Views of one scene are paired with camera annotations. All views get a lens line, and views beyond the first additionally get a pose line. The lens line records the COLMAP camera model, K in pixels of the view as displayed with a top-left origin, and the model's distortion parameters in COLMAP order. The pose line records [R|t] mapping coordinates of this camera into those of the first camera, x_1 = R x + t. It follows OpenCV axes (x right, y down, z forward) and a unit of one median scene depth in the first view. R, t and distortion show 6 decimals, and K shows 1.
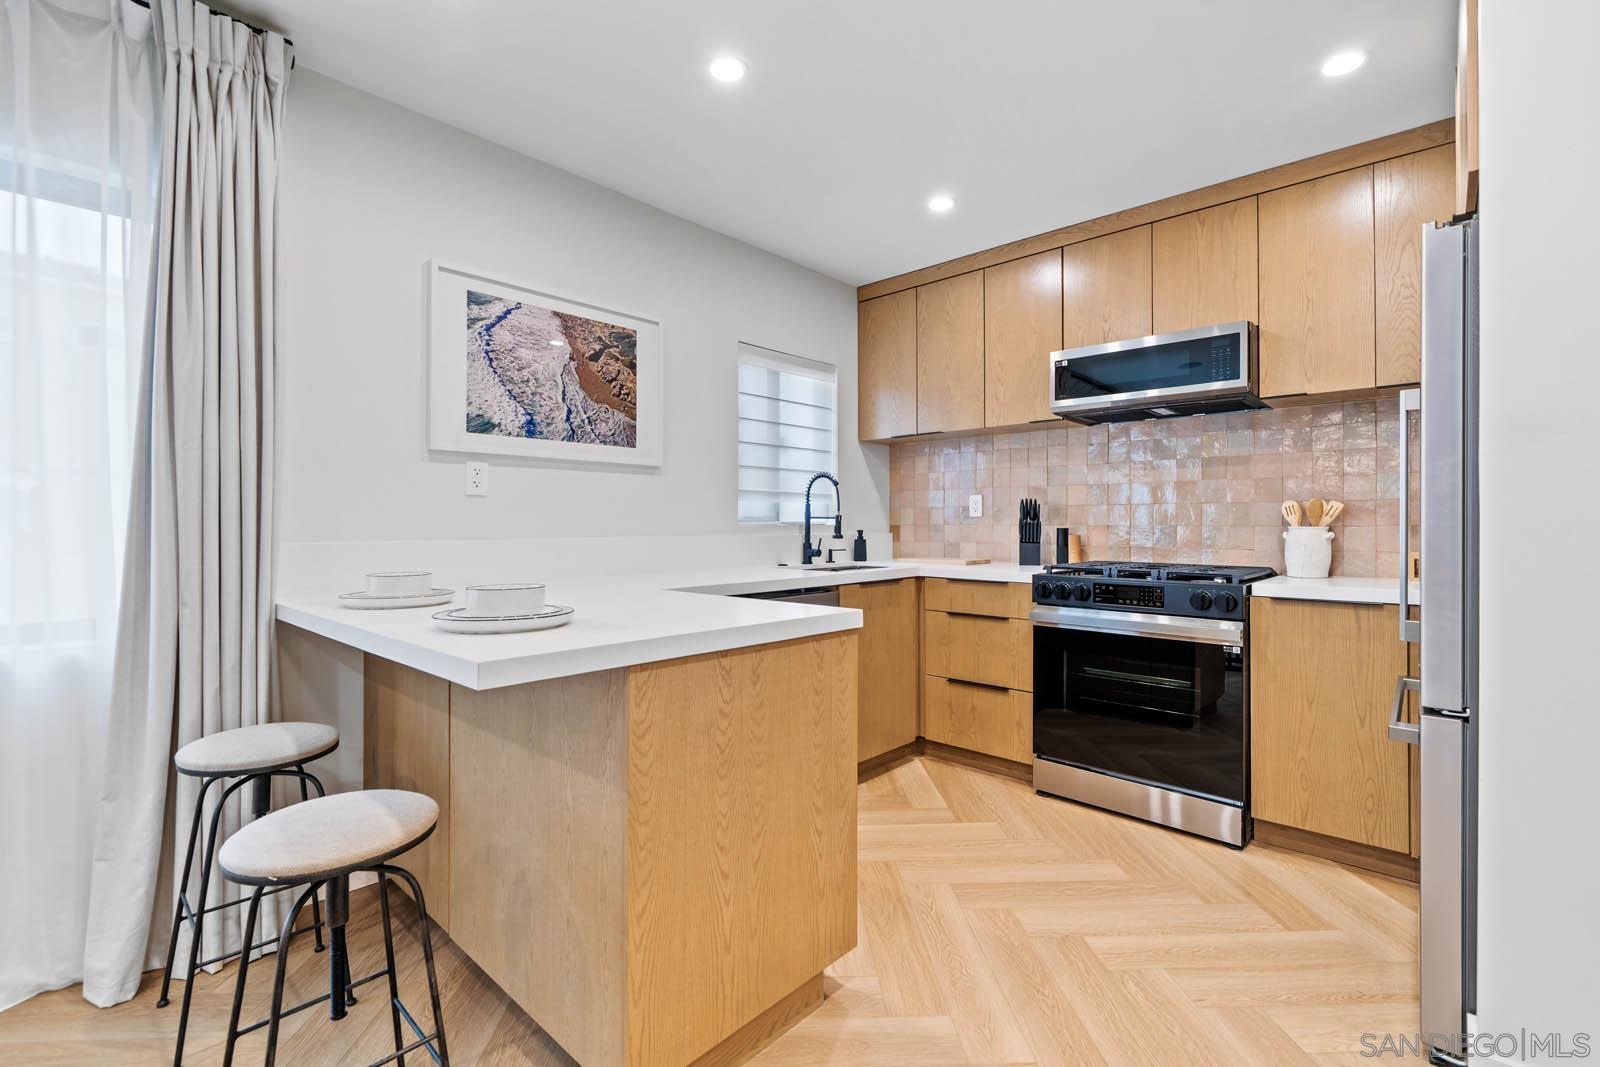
lens RADIAL K [[708.1, 0, 803.1], [0, 708.1, 537.2], [0, 0, 1]] dist [0.002868, 0.000691]
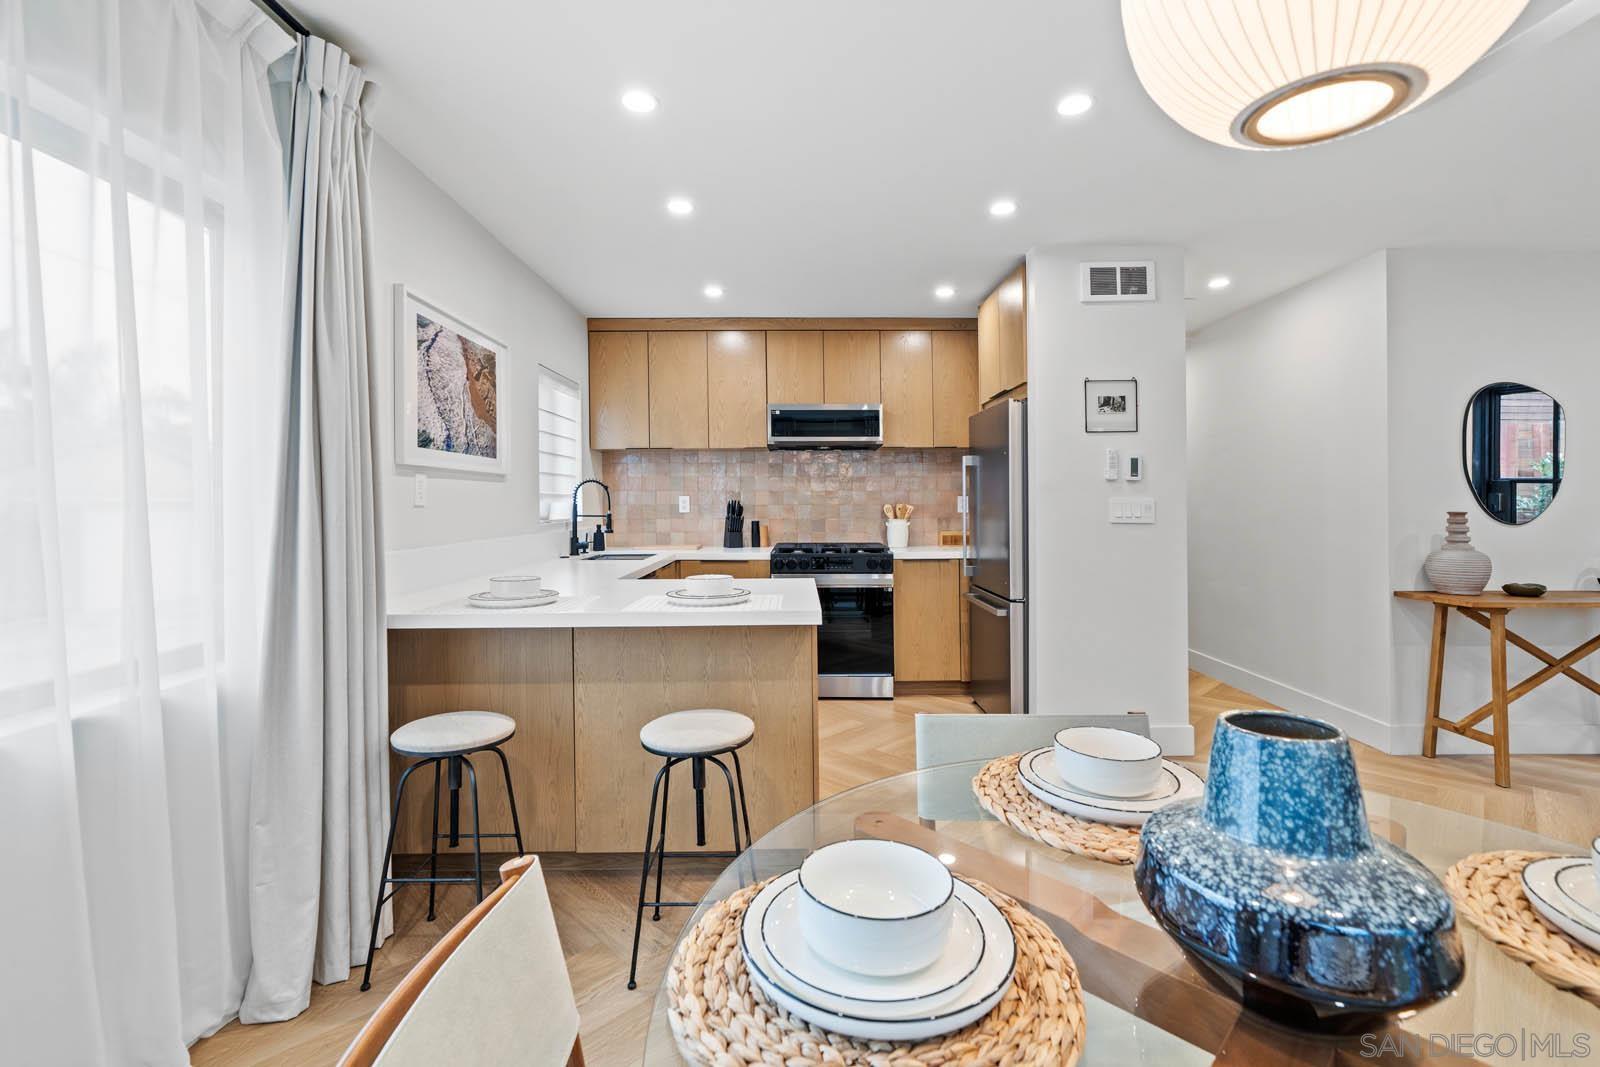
lens RADIAL K [[708.1, 0, 795.8], [0, 708.1, 524.5], [0, 0, 1]] dist [0.002868, 0.000691]
pose [[0.740125, -0.022966, 0.672077, -0.670502], [0.016047, 0.999735, 0.016492, -0.034923], [-0.672278, -0.001421, 0.740298, -0.148772]]
